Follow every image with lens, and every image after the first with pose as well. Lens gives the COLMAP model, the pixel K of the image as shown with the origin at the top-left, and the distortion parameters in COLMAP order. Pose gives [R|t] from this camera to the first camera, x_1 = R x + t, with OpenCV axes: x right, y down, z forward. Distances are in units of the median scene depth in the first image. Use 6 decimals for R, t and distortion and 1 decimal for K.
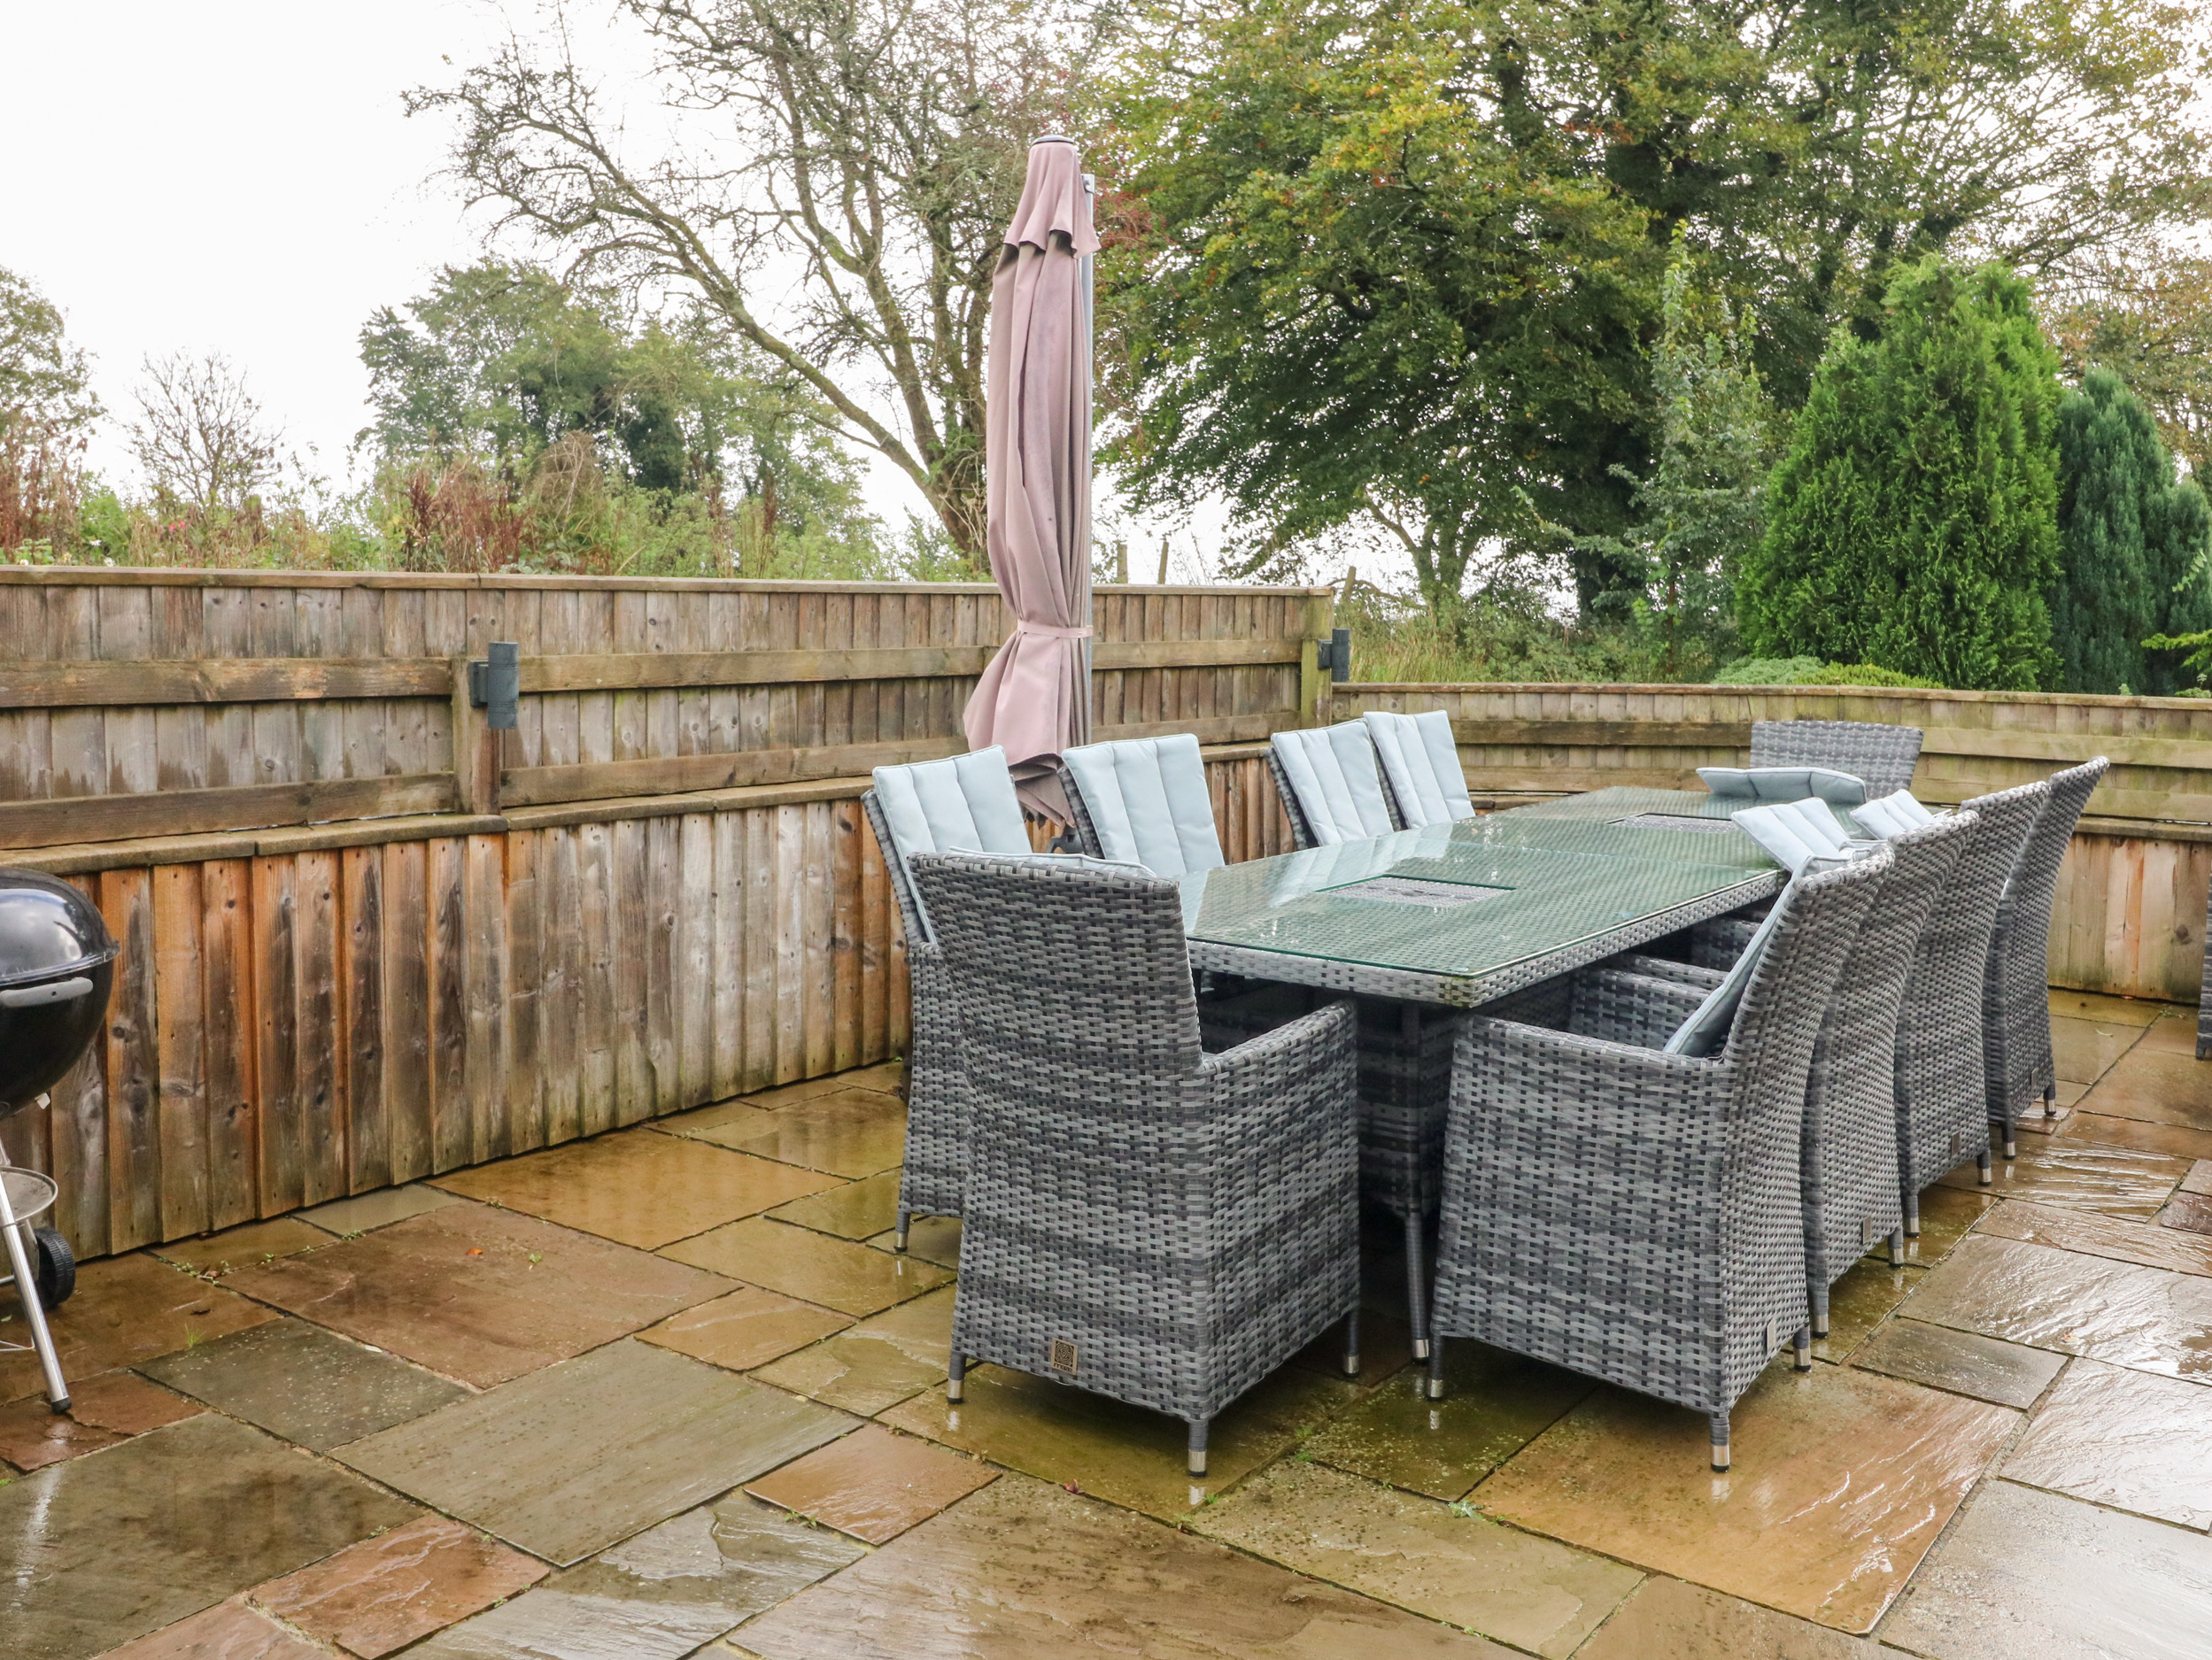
lens RADIAL K [[1920.8, 0, 1103.9], [0, 1920.8, 822.6], [0, 0, 1]] dist [0.007265, 0.007507]
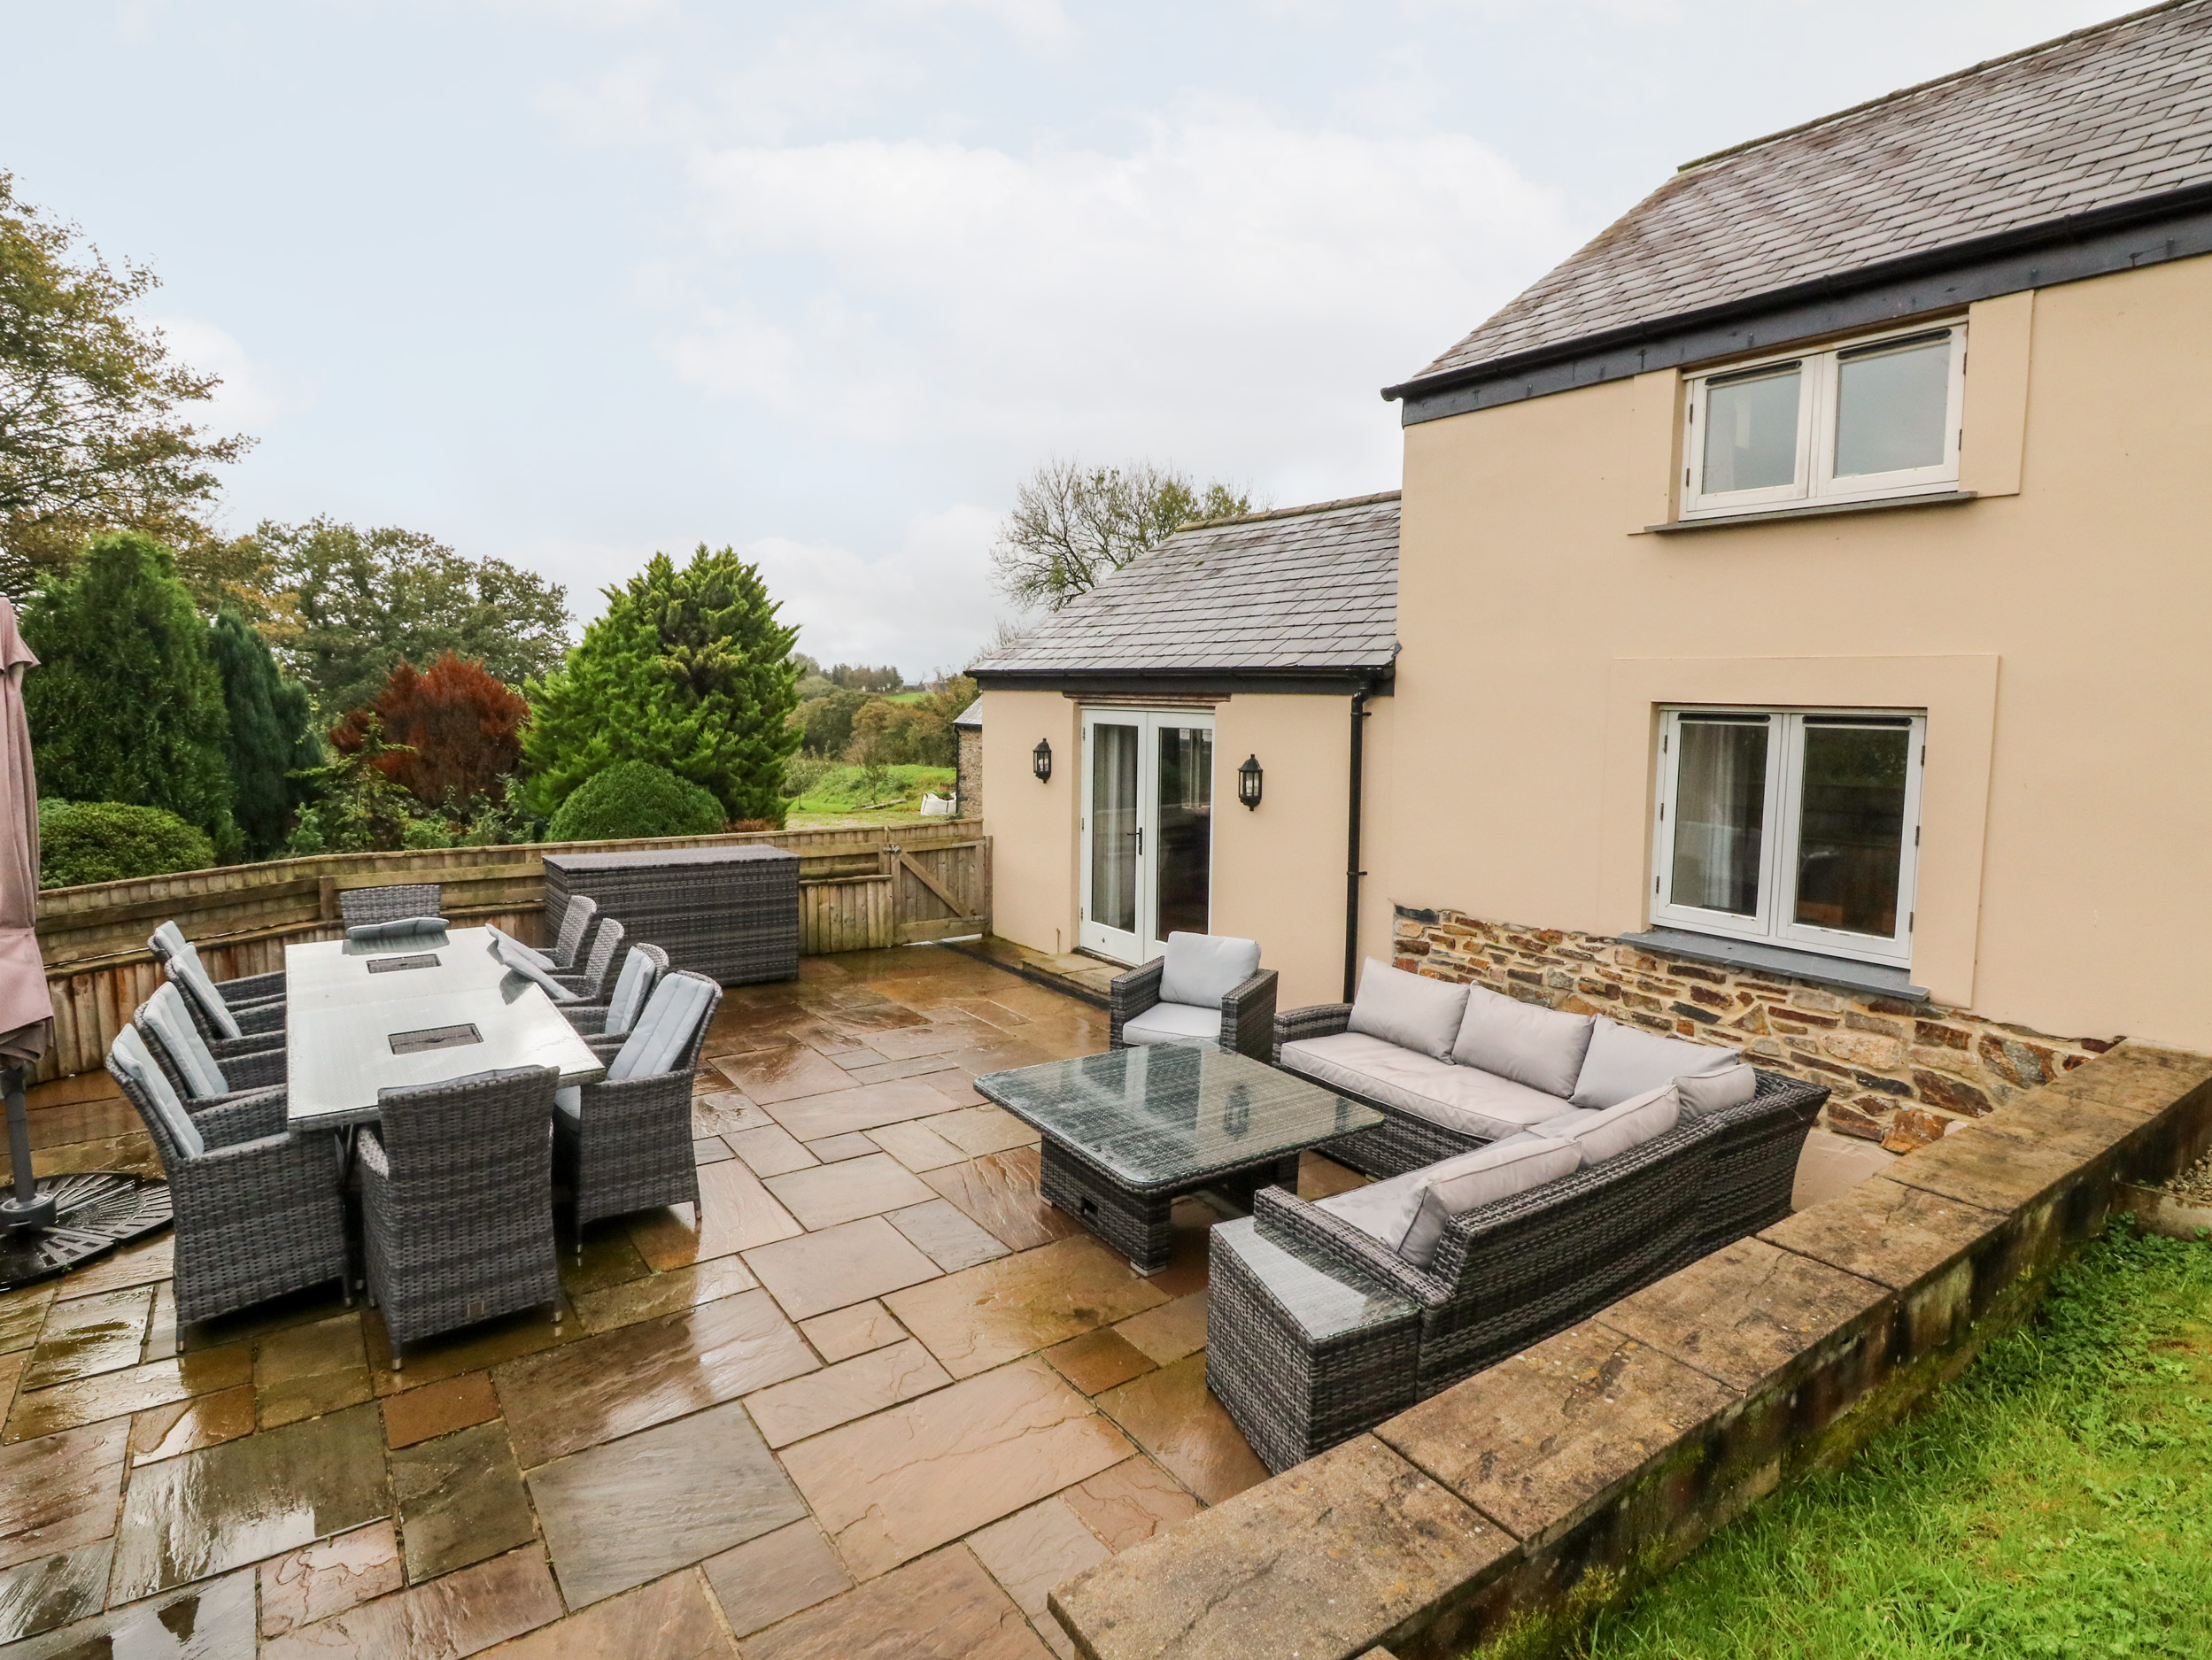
lens RADIAL K [[1172.3, 0, 1110.9], [0, 1172.3, 823.1], [0, 0, 1]] dist [0.000840, -0.000397]
pose [[0.292778, -0.111753, 0.949627, -0.249070], [0.093362, 0.991742, 0.087924, -0.074492], [-0.951611, 0.062917, 0.300794, -0.015444]]
